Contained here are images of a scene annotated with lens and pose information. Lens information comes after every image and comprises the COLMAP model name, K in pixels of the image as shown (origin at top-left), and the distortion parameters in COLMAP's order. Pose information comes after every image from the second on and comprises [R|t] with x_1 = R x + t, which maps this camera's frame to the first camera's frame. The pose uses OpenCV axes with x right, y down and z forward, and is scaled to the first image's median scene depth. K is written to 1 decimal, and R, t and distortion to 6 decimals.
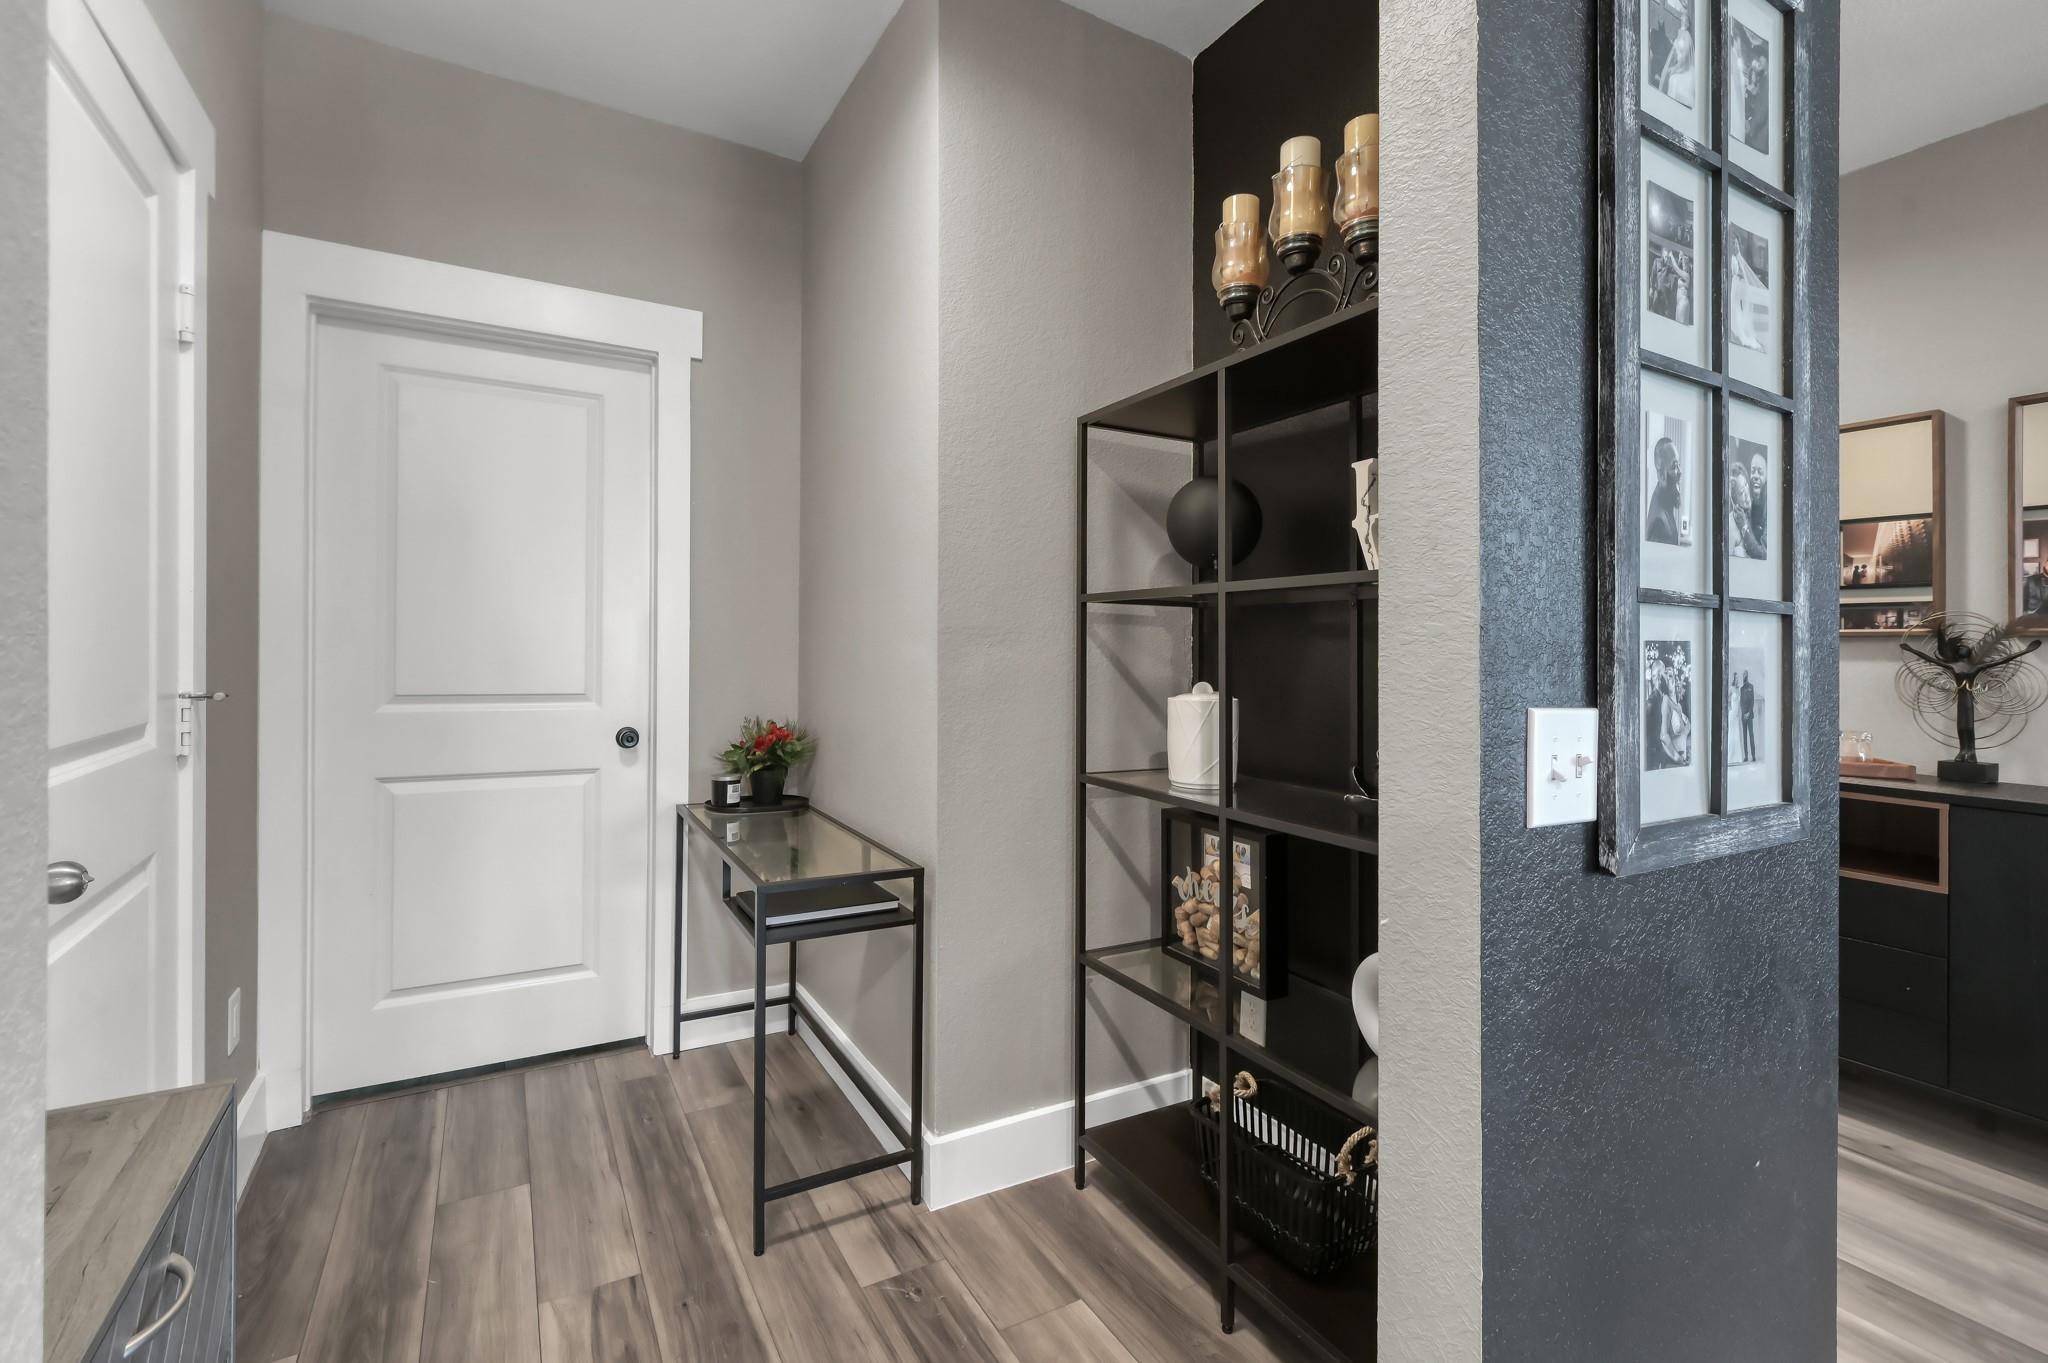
lens RADIAL K [[923.1, 0, 1024.0], [0, 923.1, 653.7], [0, 0, 1]] dist [-0.001121, -0.000169]
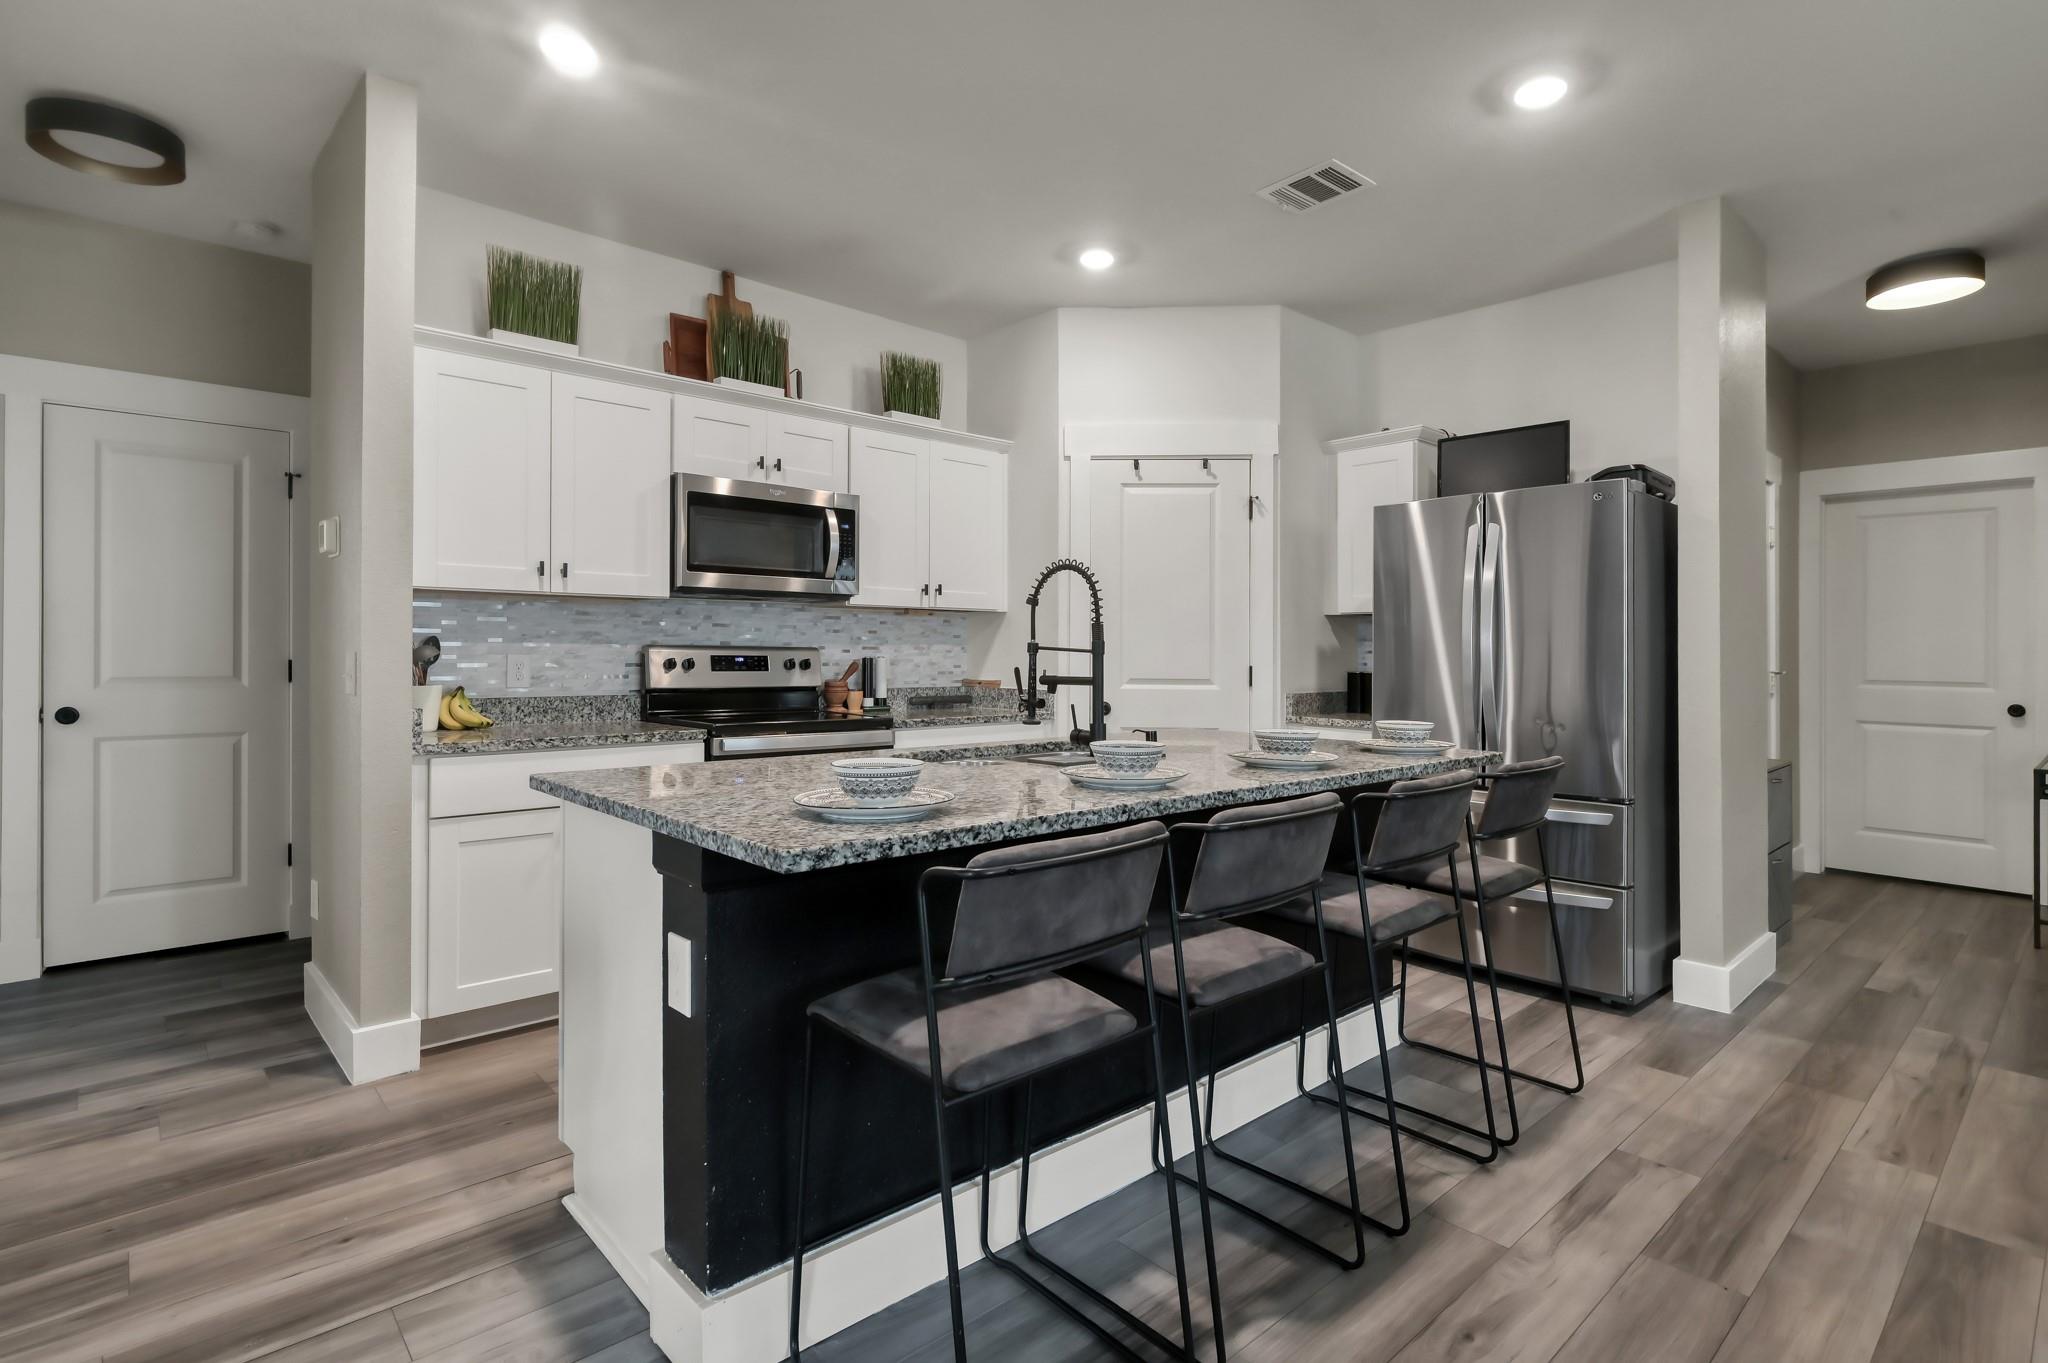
lens RADIAL K [[1007.2, 0, 1024.8], [0, 1007.2, 654.2], [0, 0, 1]] dist [0.001880, 0.000452]
pose [[0.211163, -0.003778, -0.977444, 1.153838], [-0.000055, 0.999992, -0.003877, -0.002004], [0.977451, 0.000873, 0.211161, -1.338706]]
